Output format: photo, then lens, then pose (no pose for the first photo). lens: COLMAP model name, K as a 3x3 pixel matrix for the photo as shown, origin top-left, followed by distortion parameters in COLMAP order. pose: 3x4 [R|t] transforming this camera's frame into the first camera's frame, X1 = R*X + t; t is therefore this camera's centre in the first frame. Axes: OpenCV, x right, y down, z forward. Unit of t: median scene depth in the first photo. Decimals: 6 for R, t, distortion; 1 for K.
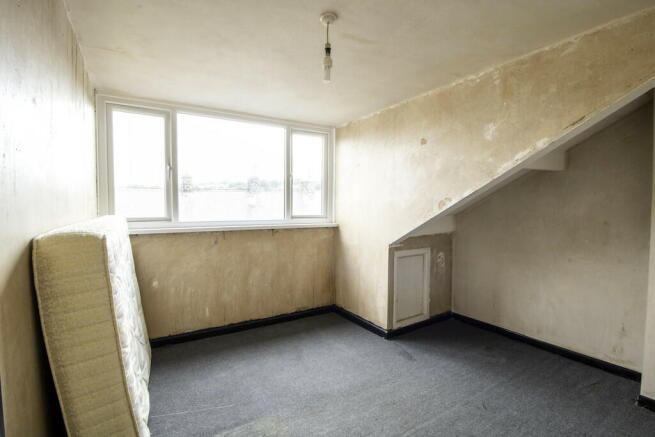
lens RADIAL K [[322.3, 0, 330.1], [0, 322.3, 219.4], [0, 0, 1]] dist [0.000742, -0.000781]
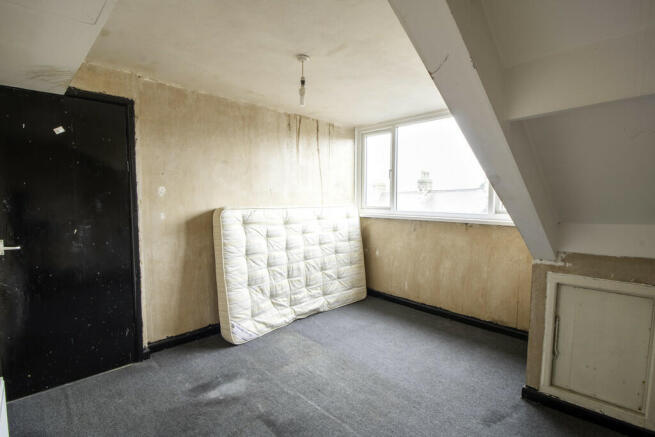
lens RADIAL K [[322.3, 0, 330.3], [0, 322.3, 219.3], [0, 0, 1]] dist [0.000742, -0.000781]
pose [[0.199915, 0.065456, -0.977624, 0.727625], [-0.046330, 0.997282, 0.057298, -0.018545], [0.978717, 0.033839, 0.202405, 0.455769]]
